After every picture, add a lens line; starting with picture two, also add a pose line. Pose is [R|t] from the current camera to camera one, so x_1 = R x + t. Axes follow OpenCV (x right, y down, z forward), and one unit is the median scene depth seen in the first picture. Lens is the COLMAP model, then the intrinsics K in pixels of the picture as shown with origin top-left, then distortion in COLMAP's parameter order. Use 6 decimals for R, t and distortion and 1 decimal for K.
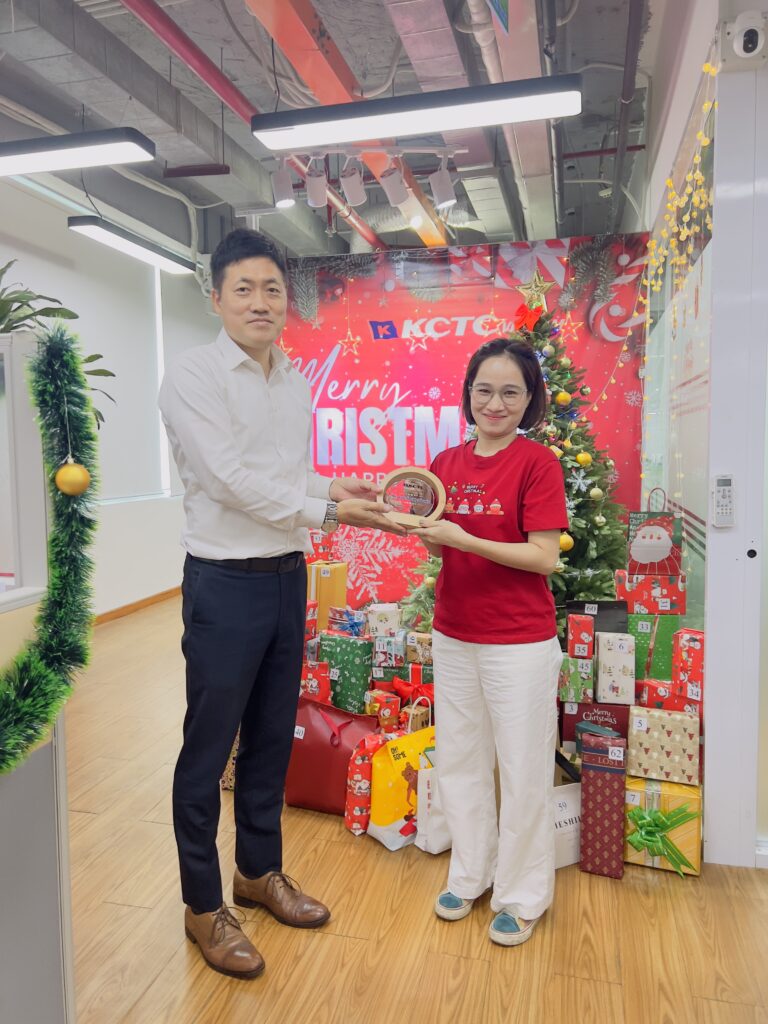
lens RADIAL K [[779.9, 0, 375.7], [0, 779.9, 509.9], [0, 0, 1]] dist [0.061654, -0.064388]
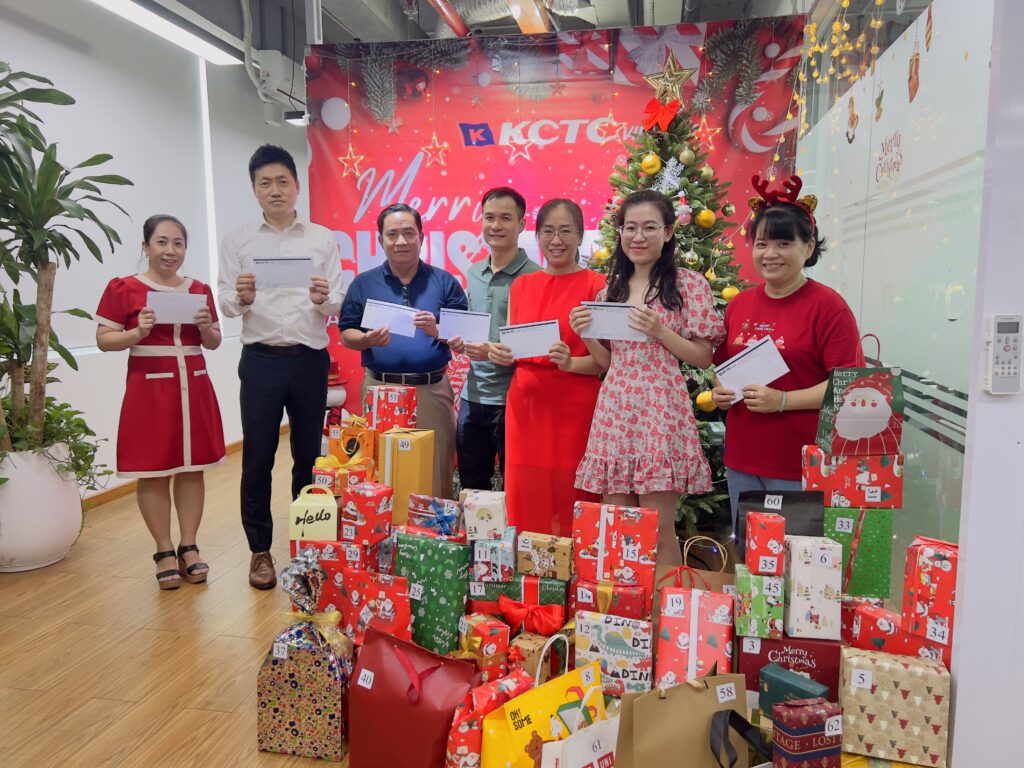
lens RADIAL K [[766.9, 0, 509.9], [0, 766.9, 384.2], [0, 0, 1]] dist [0.049828, -0.060097]
pose [[0.997844, -0.000493, 0.065636, -0.010150], [-0.002536, 0.998936, 0.046051, -0.009914], [-0.065589, -0.046118, 0.996780, 0.229367]]
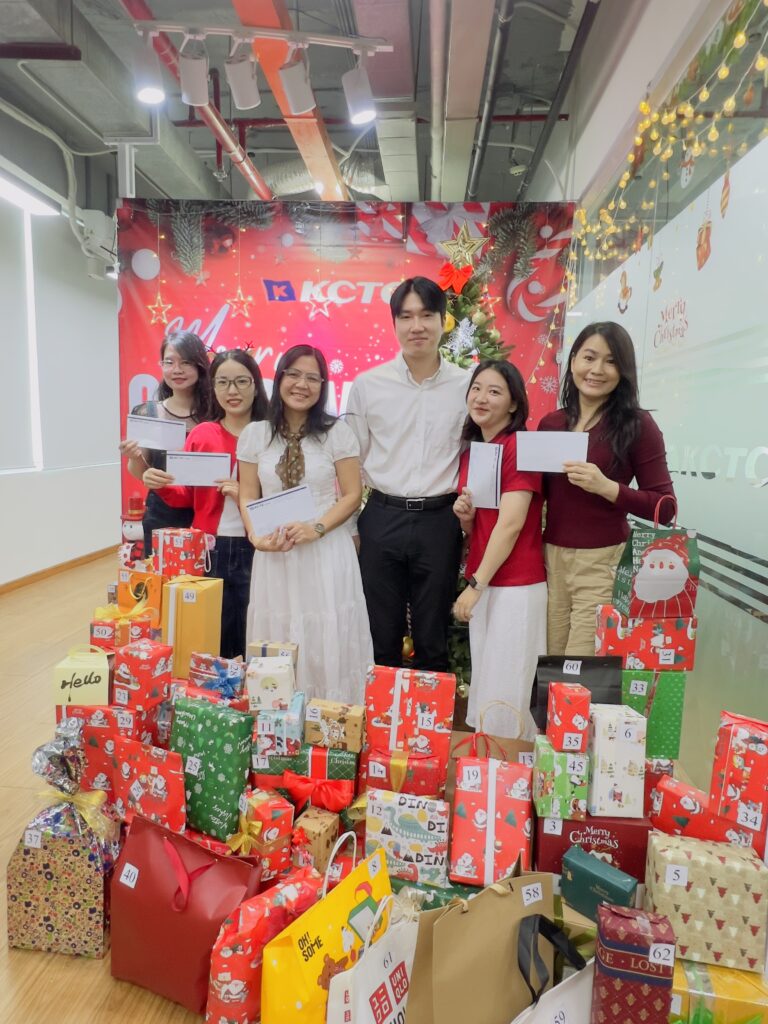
lens RADIAL K [[601.2, 0, 381.5], [0, 601.2, 508.5], [0, 0, 1]] dist [-0.006526, 0.002064]
pose [[0.983222, 0.018251, 0.181496, 0.005750], [-0.026999, 0.998584, 0.045846, -0.025090], [-0.180403, -0.049977, 0.982322, 0.374863]]
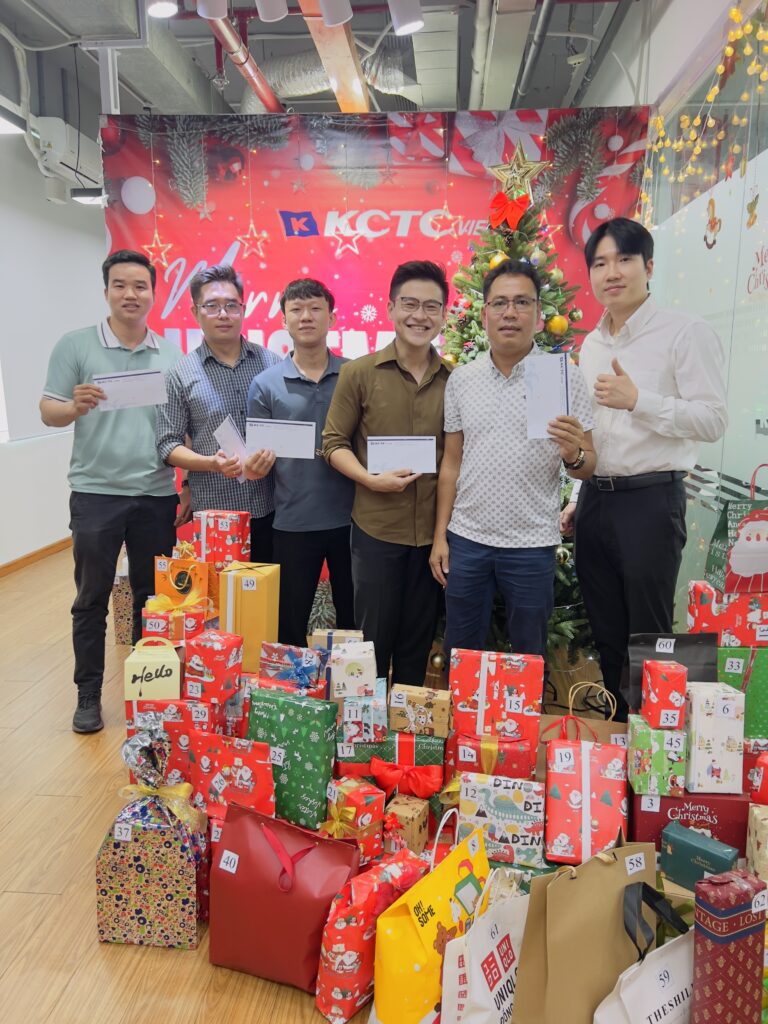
lens RADIAL K [[768.0, 0, 384.0], [0, 768.0, 512.0], [0, 0, 1]] dist [0.044041, -0.051170]
pose [[0.983590, -0.019585, 0.179355, -0.058299], [0.001393, 0.994885, 0.101000, -0.039825], [-0.180415, -0.099093, 0.978586, 0.297099]]
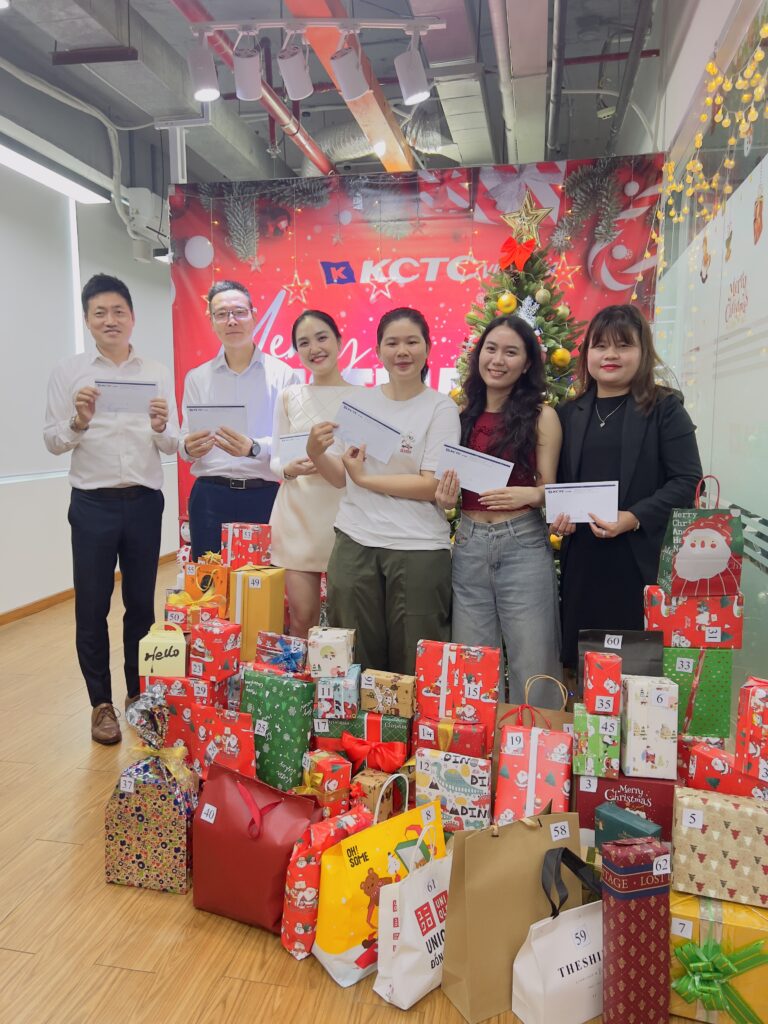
lens RADIAL K [[766.9, 0, 377.6], [0, 766.9, 518.4], [0, 0, 1]] dist [0.049828, -0.060097]
pose [[0.998759, 0.003019, 0.049715, 0.014746], [-0.005416, 0.998825, 0.048154, -0.015235], [-0.049511, -0.048363, 0.997602, 0.221549]]
